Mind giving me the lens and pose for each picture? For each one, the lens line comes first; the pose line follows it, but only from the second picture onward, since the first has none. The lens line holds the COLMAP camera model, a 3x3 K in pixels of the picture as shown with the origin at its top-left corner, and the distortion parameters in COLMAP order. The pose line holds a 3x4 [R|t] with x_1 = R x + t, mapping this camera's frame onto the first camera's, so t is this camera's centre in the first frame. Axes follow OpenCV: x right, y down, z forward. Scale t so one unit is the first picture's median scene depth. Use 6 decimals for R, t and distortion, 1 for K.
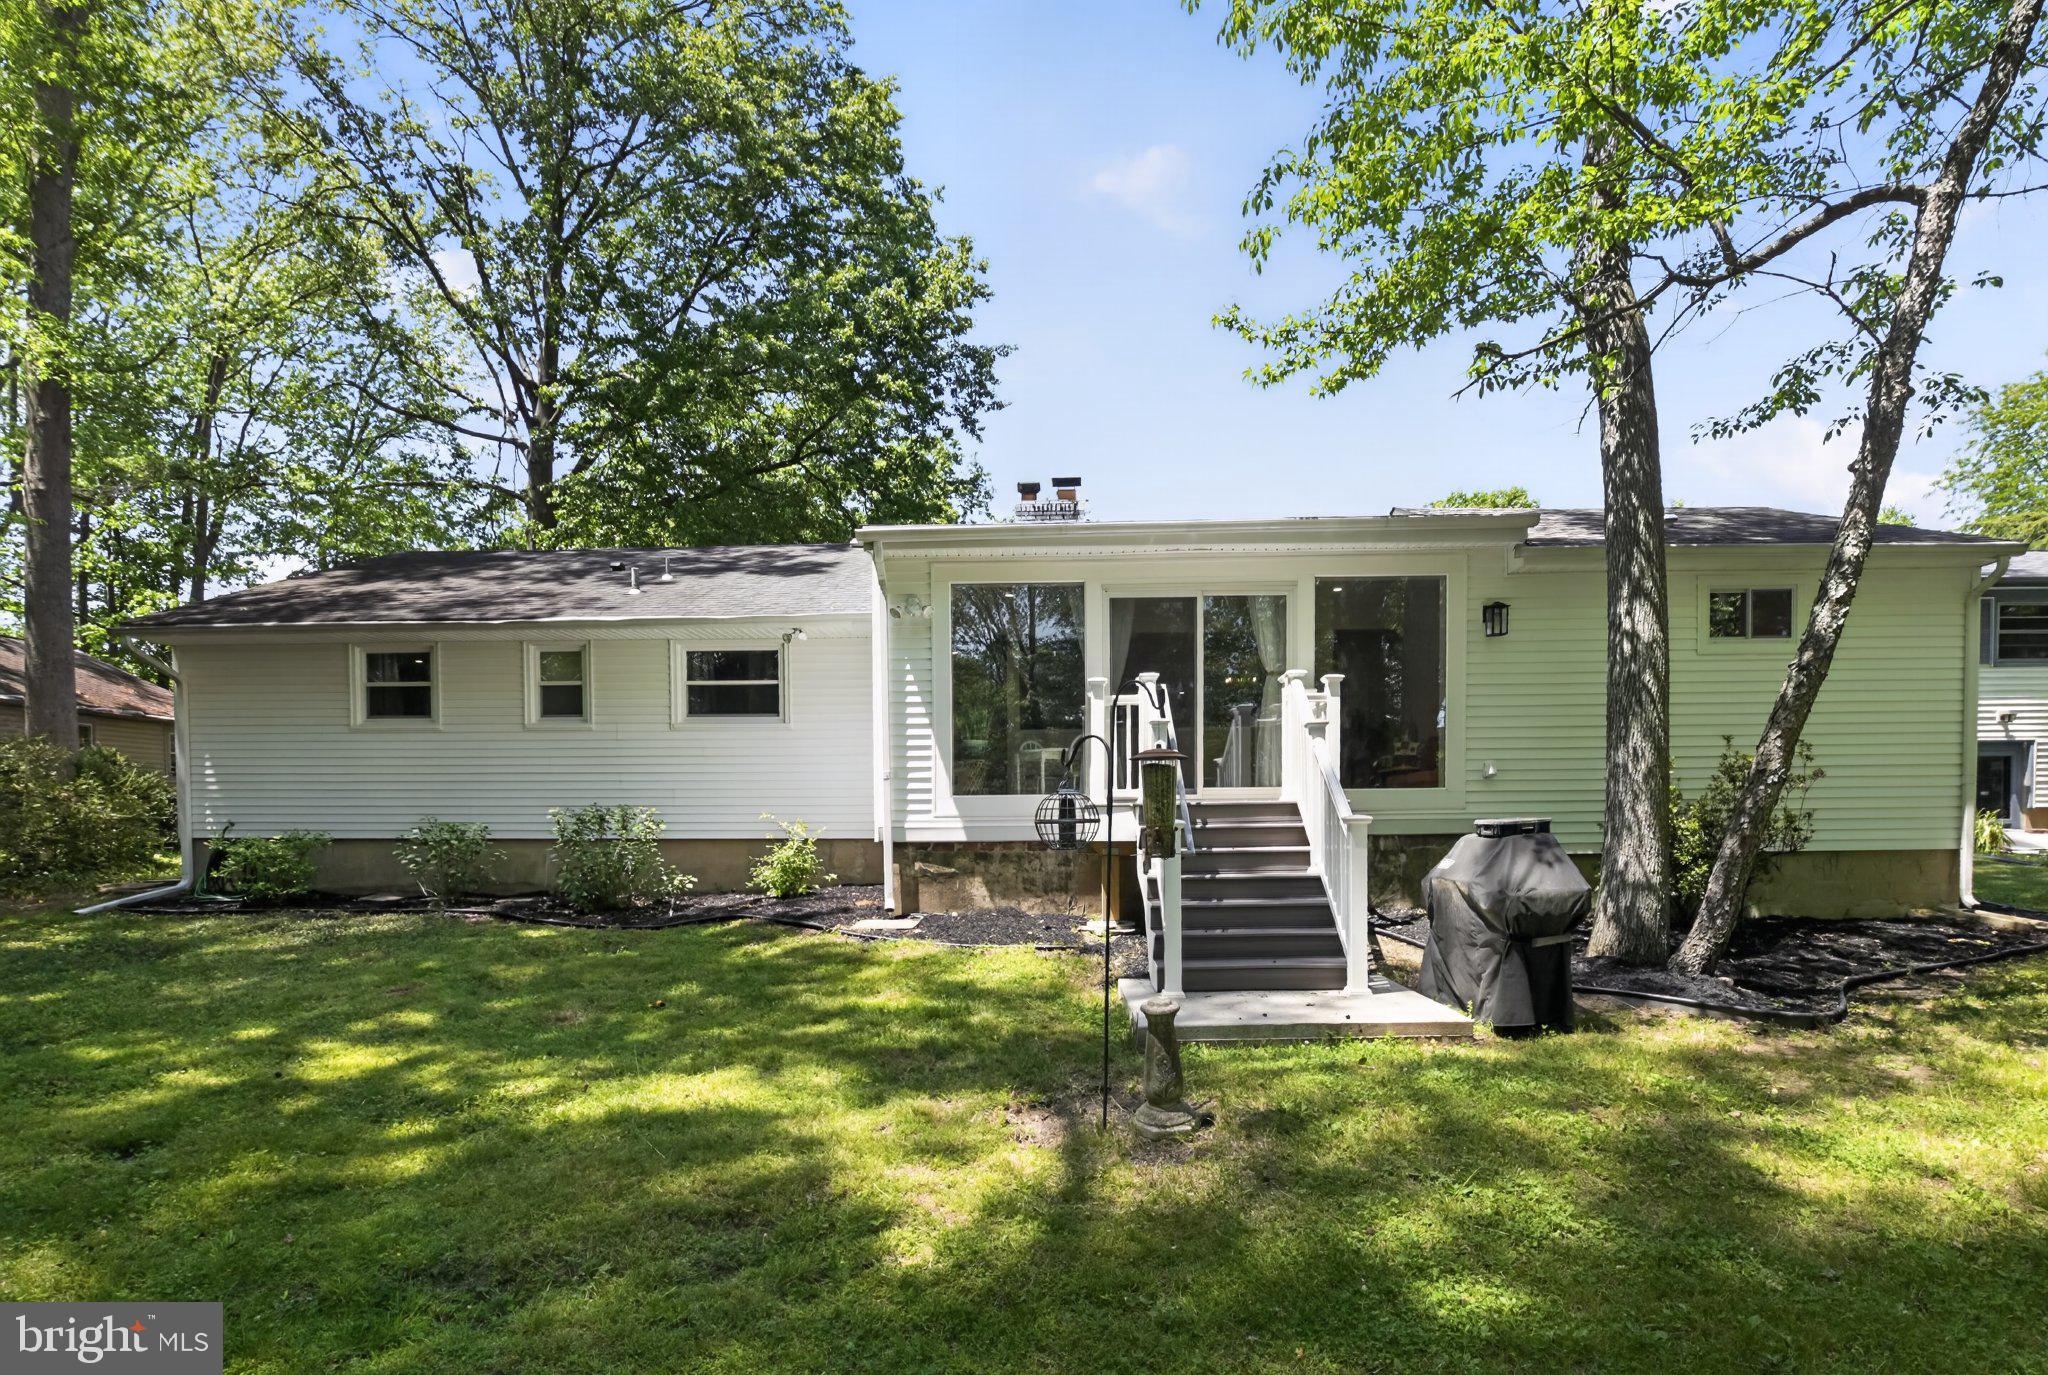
lens RADIAL K [[951.1, 0, 1018.3], [0, 951.1, 753.5], [0, 0, 1]] dist [-0.036541, 0.005477]
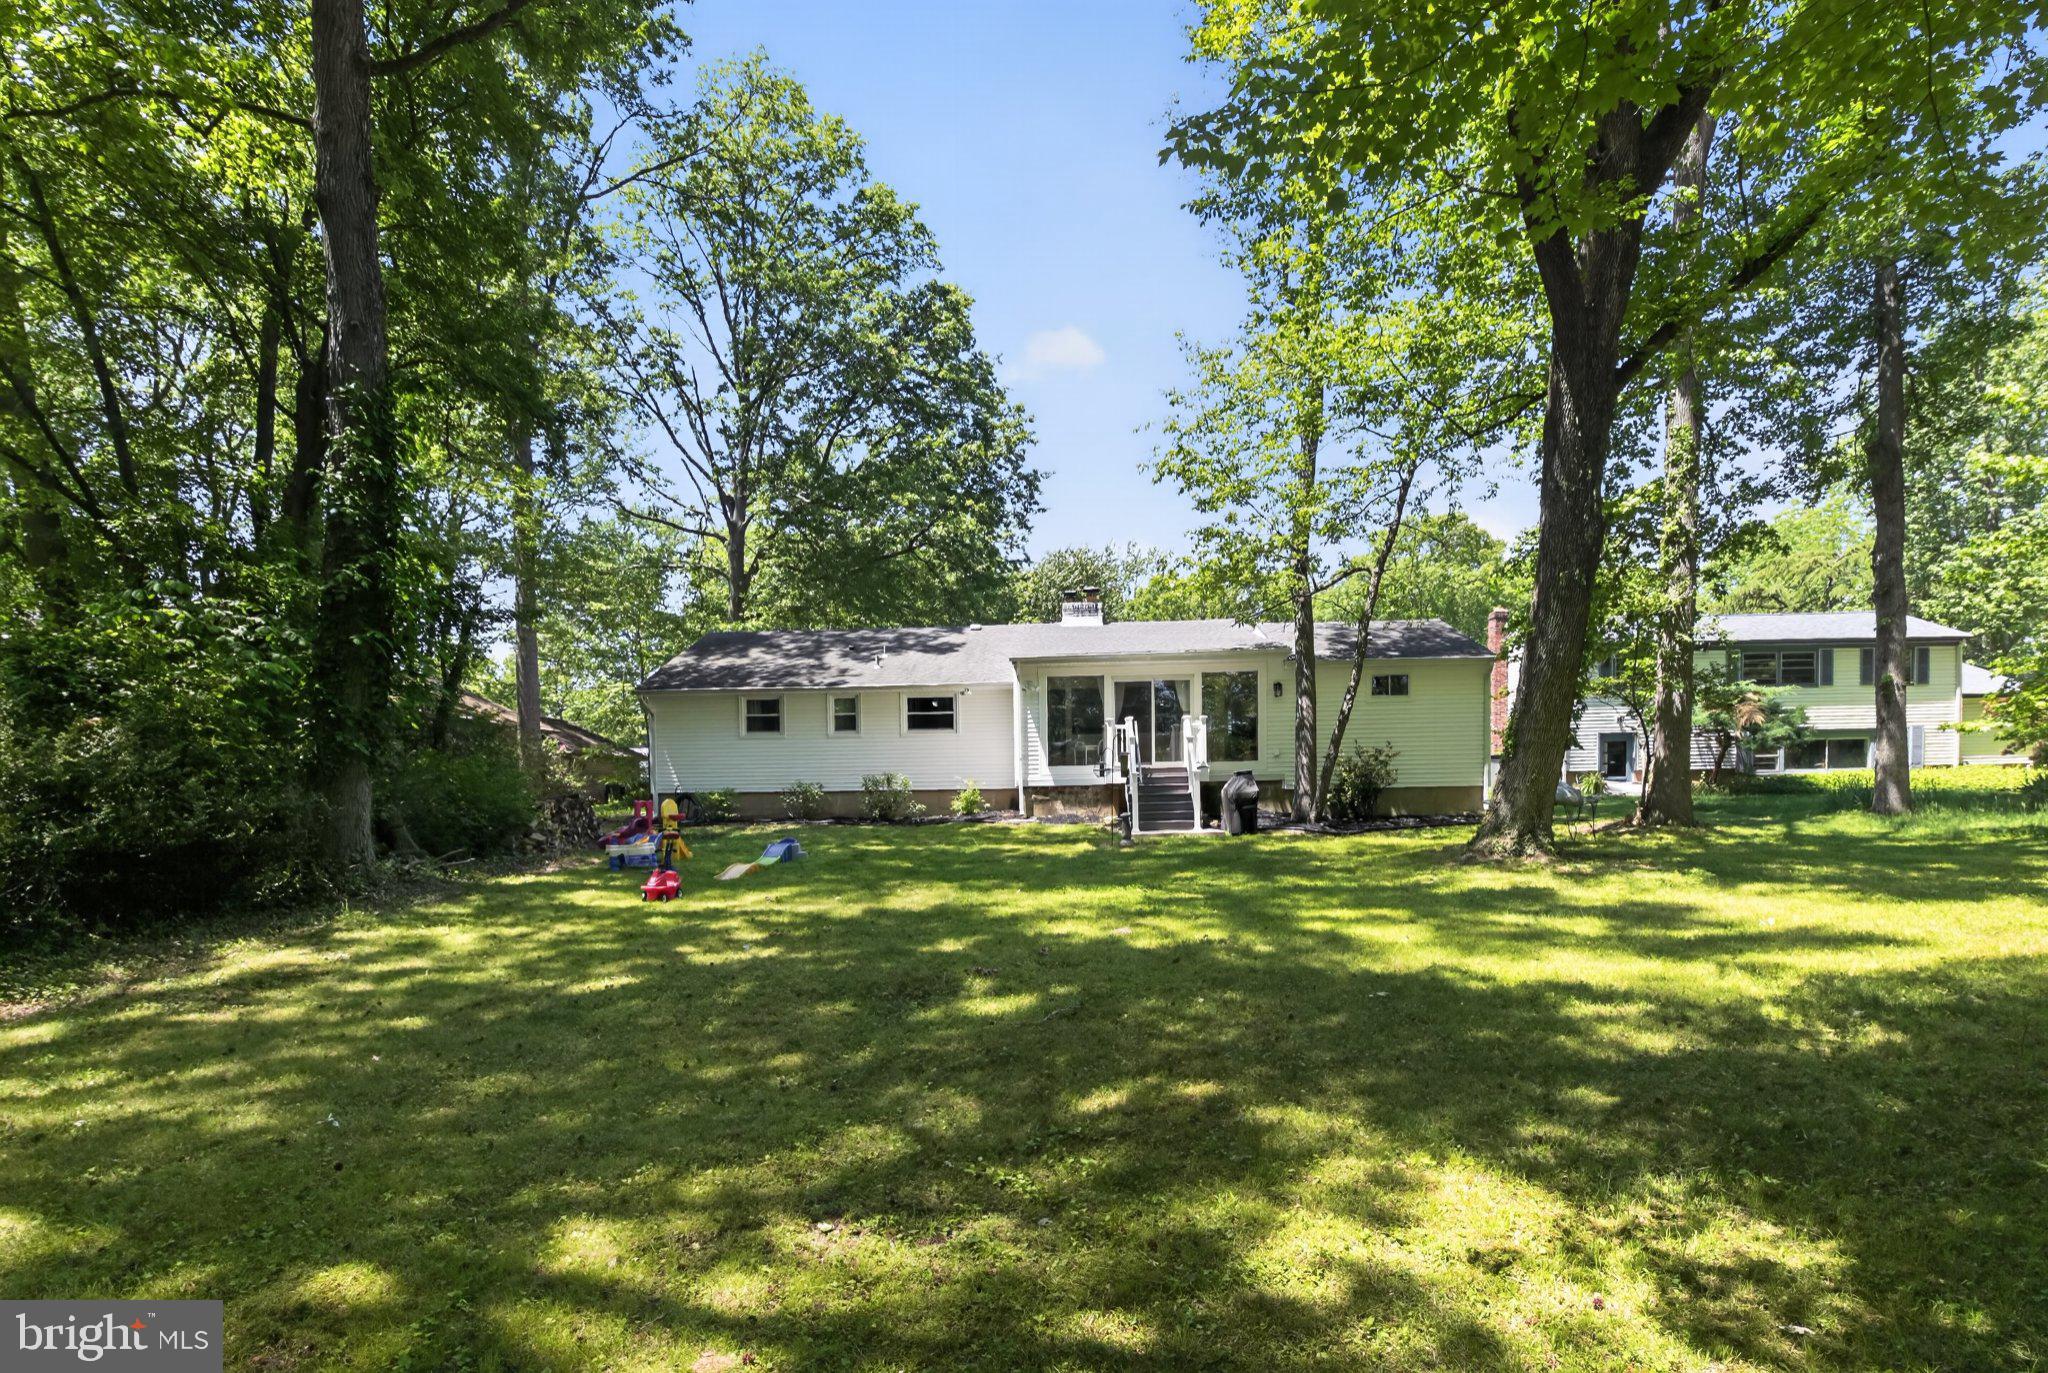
lens RADIAL K [[951.1, 0, 1018.3], [0, 951.1, 752.5], [0, 0, 1]] dist [-0.036541, 0.005477]
pose [[0.999860, -0.009491, -0.013813, -0.108108], [0.009785, 0.999725, 0.021322, -0.040608], [0.013607, -0.021454, 0.999677, -1.330195]]
